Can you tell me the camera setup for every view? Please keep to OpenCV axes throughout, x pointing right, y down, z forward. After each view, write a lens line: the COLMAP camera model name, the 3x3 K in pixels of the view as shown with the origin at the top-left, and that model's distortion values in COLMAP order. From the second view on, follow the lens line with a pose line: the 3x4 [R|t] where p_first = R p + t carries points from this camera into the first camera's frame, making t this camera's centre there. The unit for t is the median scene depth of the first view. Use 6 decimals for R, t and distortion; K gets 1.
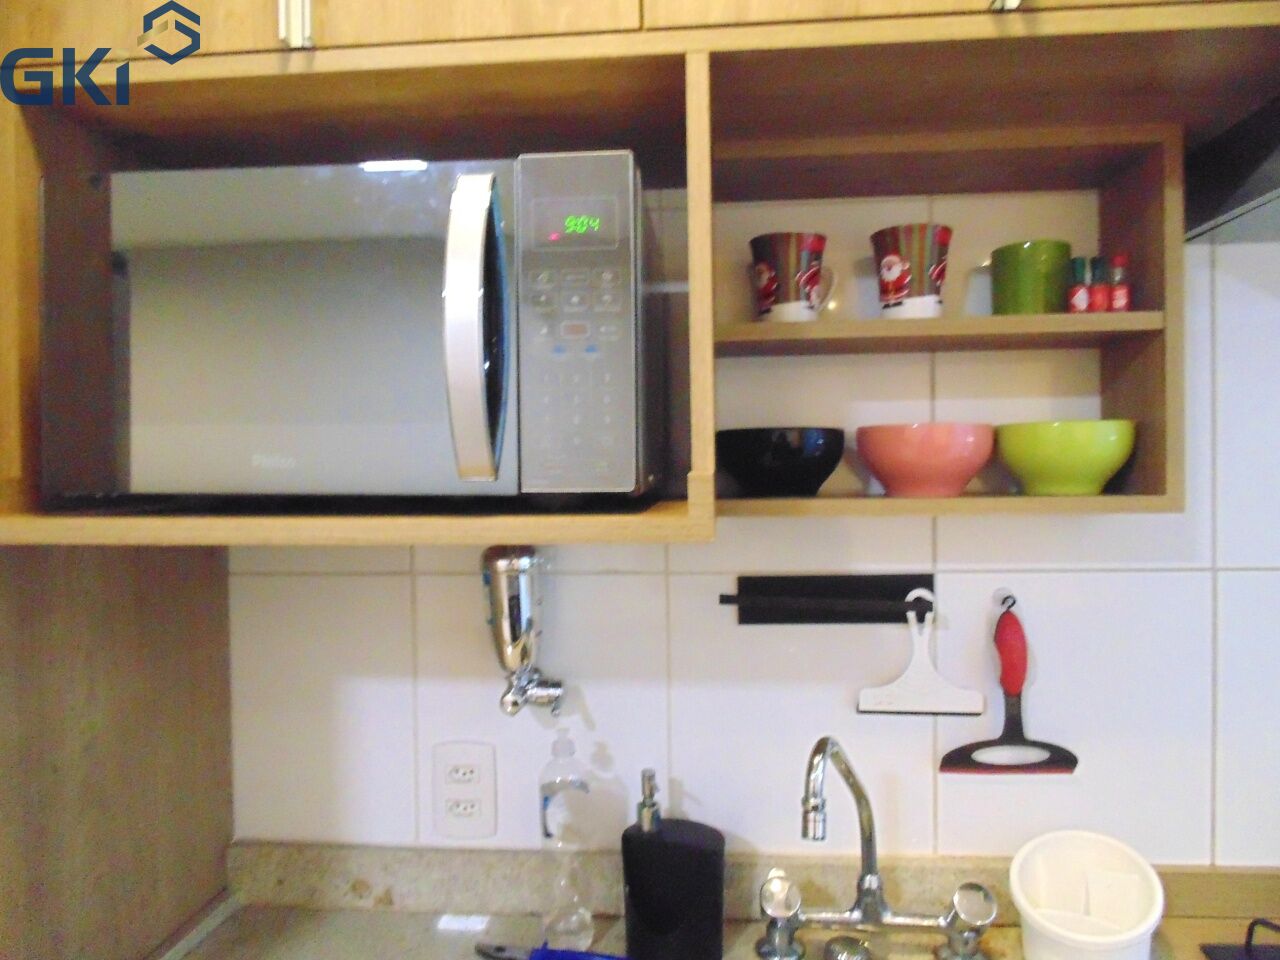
lens RADIAL K [[836.8, 0, 640.0], [0, 836.8, 480.0], [0, 0, 1]] dist [0.002224, 0.000834]
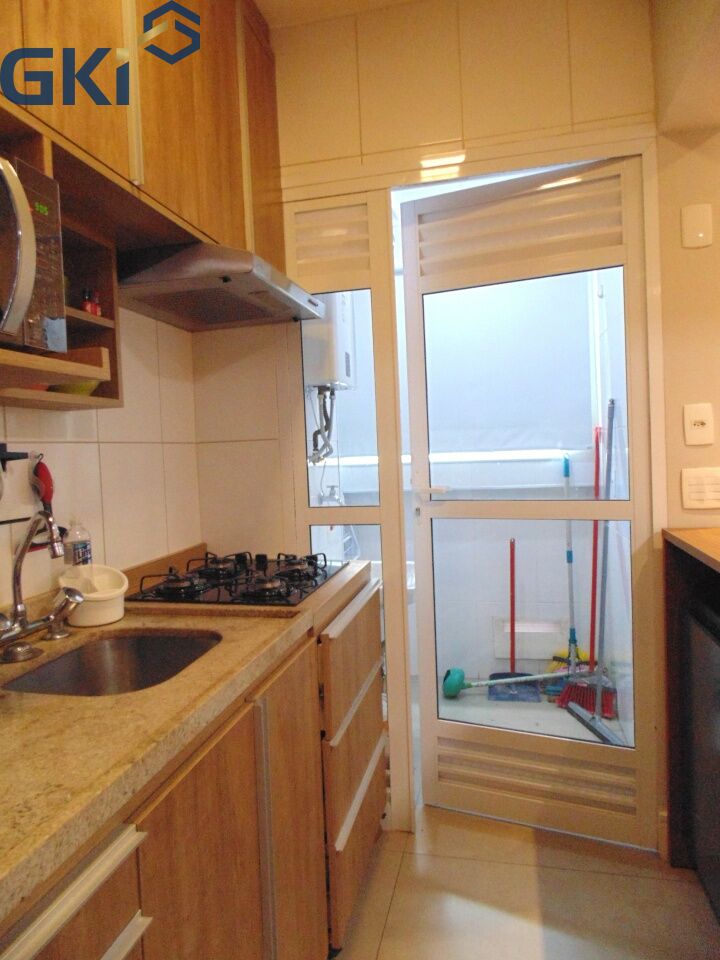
lens RADIAL K [[635.7, 0, 360.3], [0, 635.7, 471.6], [0, 0, 1]] dist [-0.011475, -0.001095]
pose [[0.135837, -0.026729, 0.990371, -0.903342], [0.050211, 0.998537, 0.020062, 0.187714], [-0.989458, 0.047003, 0.136980, 0.081386]]
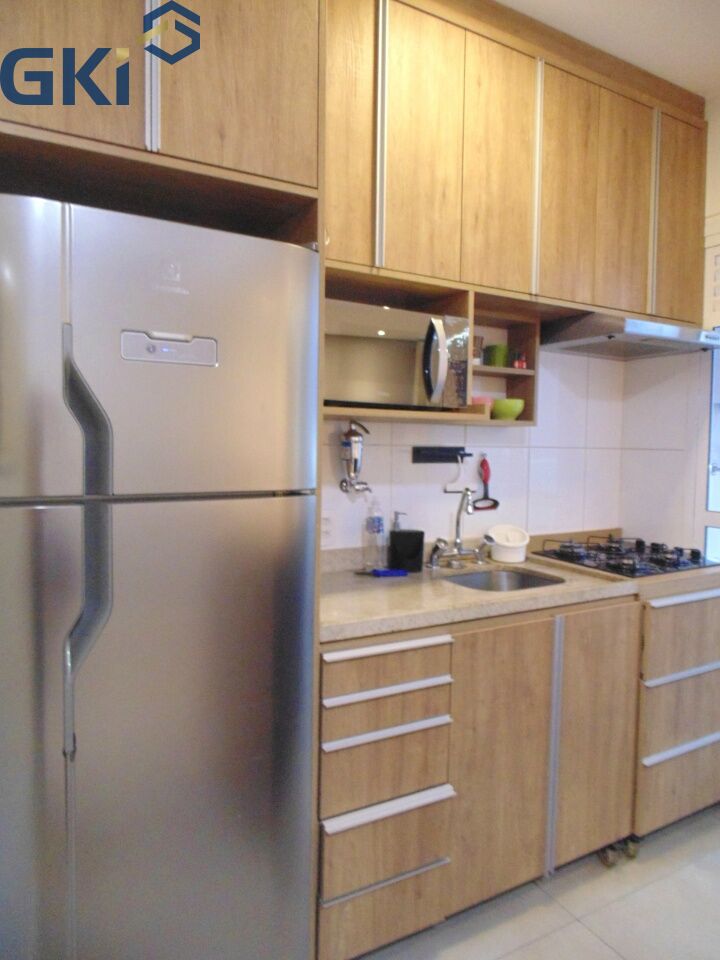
lens RADIAL K [[635.7, 0, 360.3], [0, 635.7, 471.6], [0, 0, 1]] dist [-0.011475, -0.001095]
pose [[0.823922, -0.000093, 0.566703, -1.325136], [-0.022236, 0.999225, 0.032492, 0.139198], [-0.566266, -0.039372, 0.823281, -0.723778]]
